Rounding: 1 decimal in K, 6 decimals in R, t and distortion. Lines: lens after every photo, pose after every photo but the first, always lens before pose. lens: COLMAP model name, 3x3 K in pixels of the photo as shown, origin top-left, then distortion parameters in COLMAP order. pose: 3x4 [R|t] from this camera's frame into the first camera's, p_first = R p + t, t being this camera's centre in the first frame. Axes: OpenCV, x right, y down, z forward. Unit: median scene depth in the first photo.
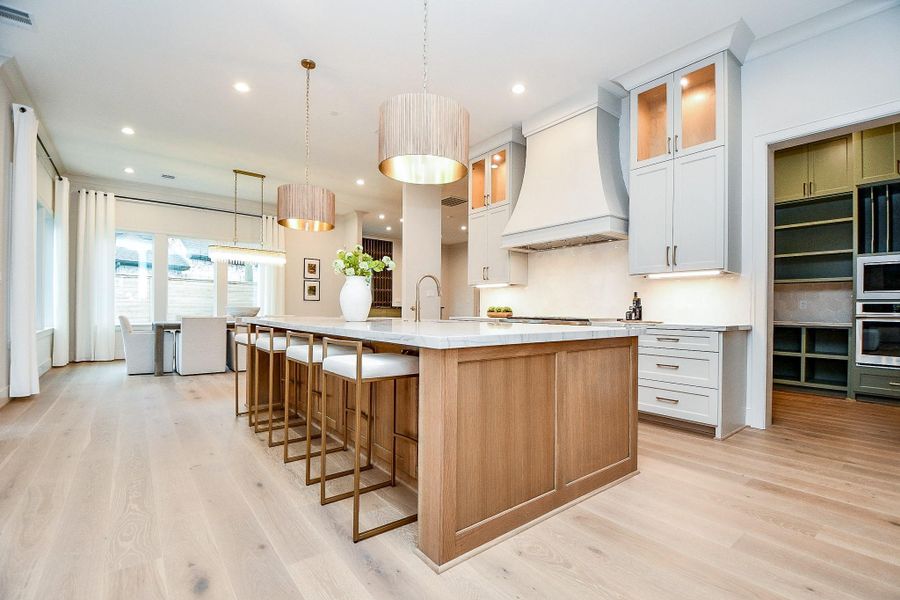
lens RADIAL K [[404.5, 0, 474.4], [0, 404.5, 312.4], [0, 0, 1]] dist [0.002283, -0.015079]
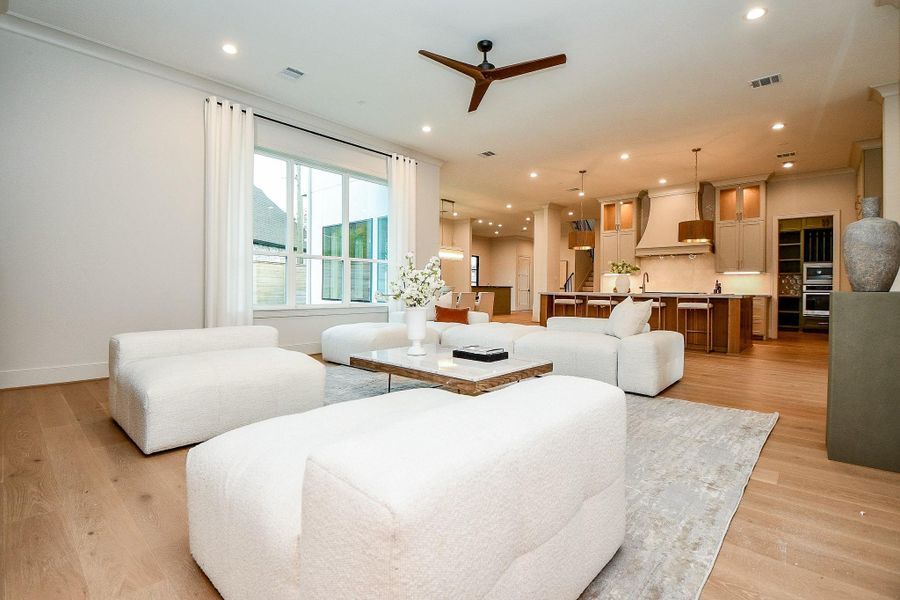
lens RADIAL K [[404.5, 0, 463.2], [0, 404.5, 295.1], [0, 0, 1]] dist [0.002283, -0.015079]
pose [[0.991126, 0.000774, 0.132924, -1.088481], [-0.001697, 0.999975, 0.006832, 0.014294], [-0.132915, -0.006997, 0.991103, -0.847035]]
